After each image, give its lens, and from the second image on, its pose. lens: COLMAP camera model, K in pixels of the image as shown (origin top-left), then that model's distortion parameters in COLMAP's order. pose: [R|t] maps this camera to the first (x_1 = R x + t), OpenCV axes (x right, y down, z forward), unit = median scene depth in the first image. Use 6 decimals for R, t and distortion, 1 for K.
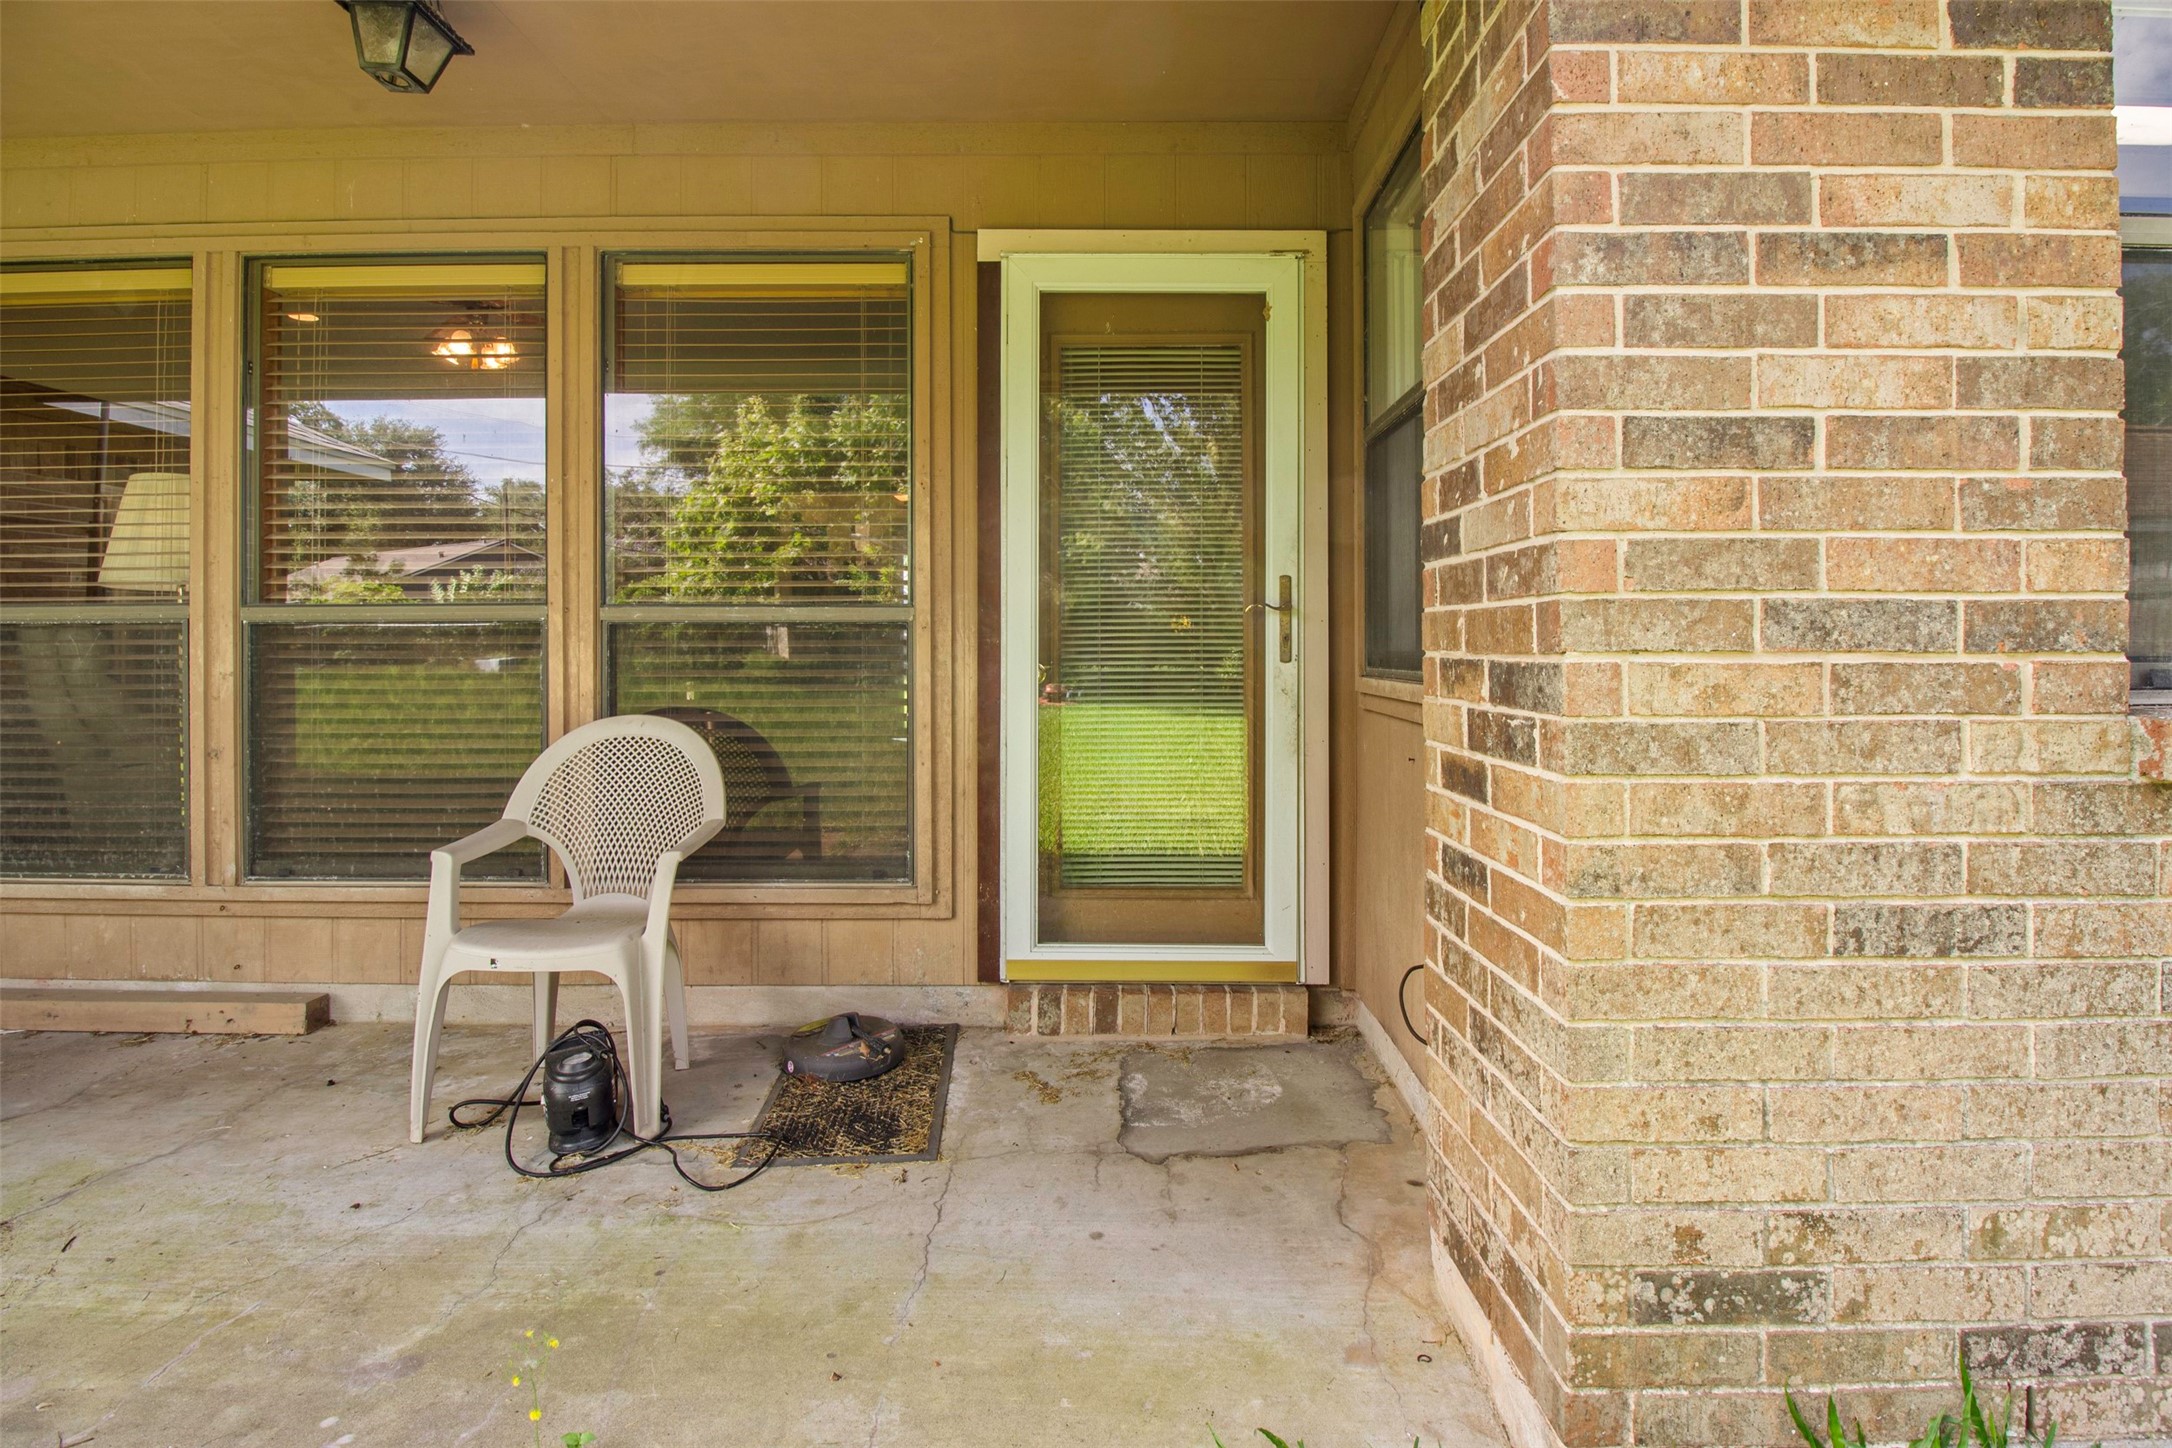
lens RADIAL K [[1039.7, 0, 1083.5], [0, 1039.7, 652.2], [0, 0, 1]] dist [0.000709, -0.011966]
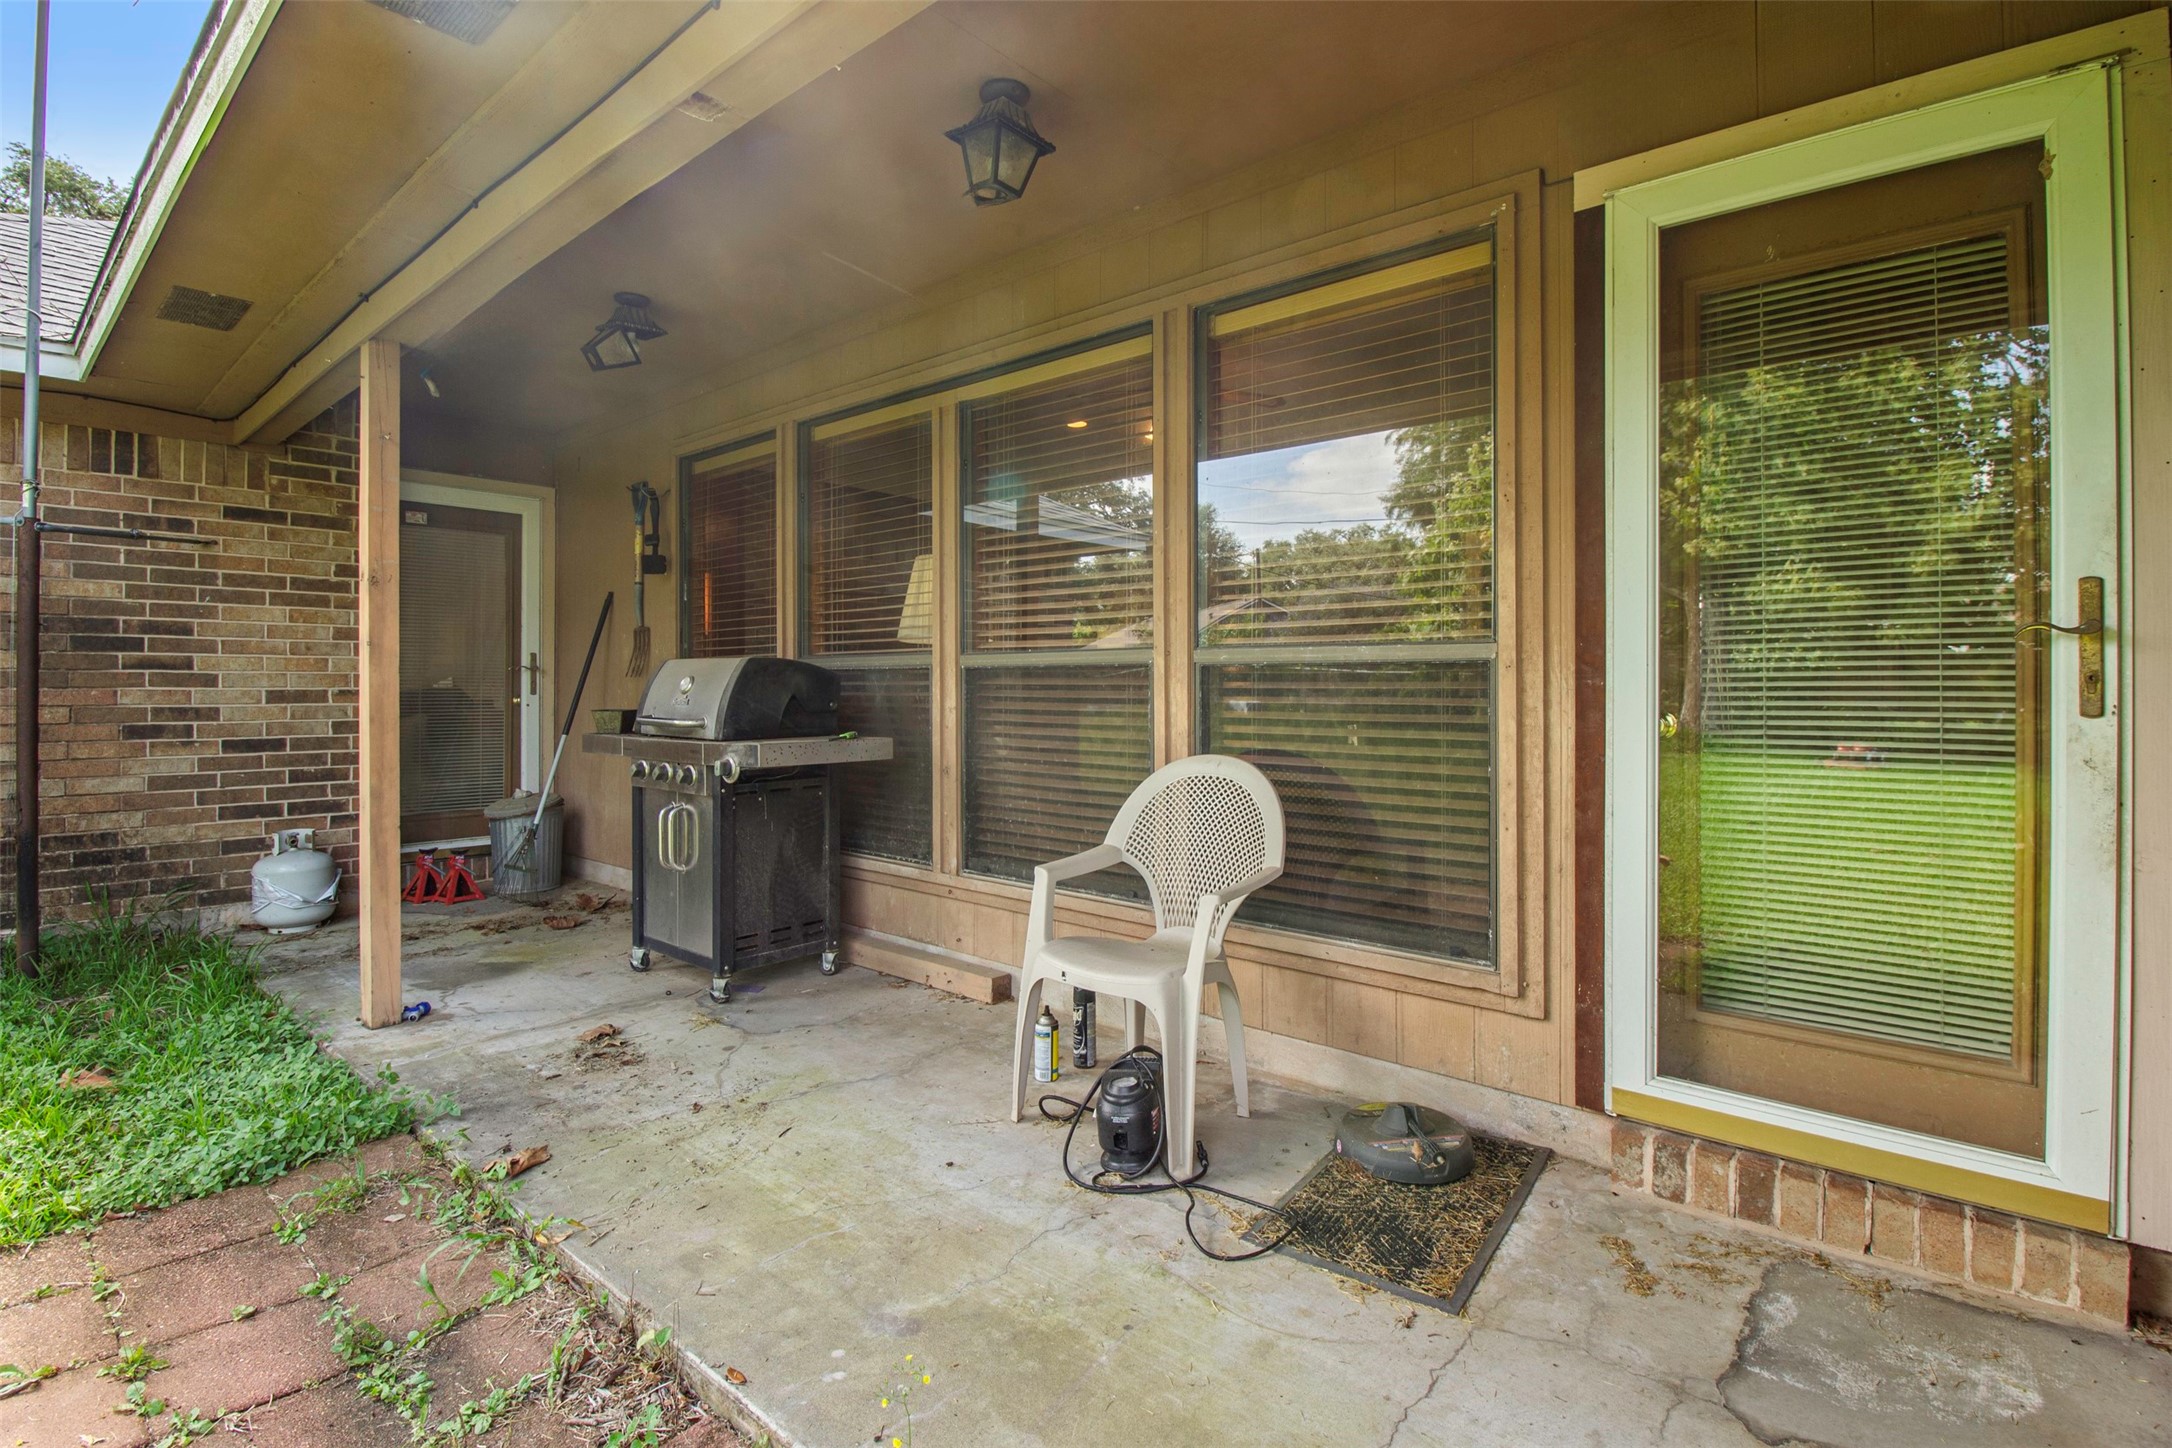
lens RADIAL K [[1023.9, 0, 1097.4], [0, 1023.9, 688.8], [0, 0, 1]] dist [0.000377, -0.011698]
pose [[0.772840, 0.005637, -0.634575, 0.117818], [-0.009856, 0.999947, -0.003121, 0.000105], [0.634524, 0.008666, 0.772855, 0.154295]]
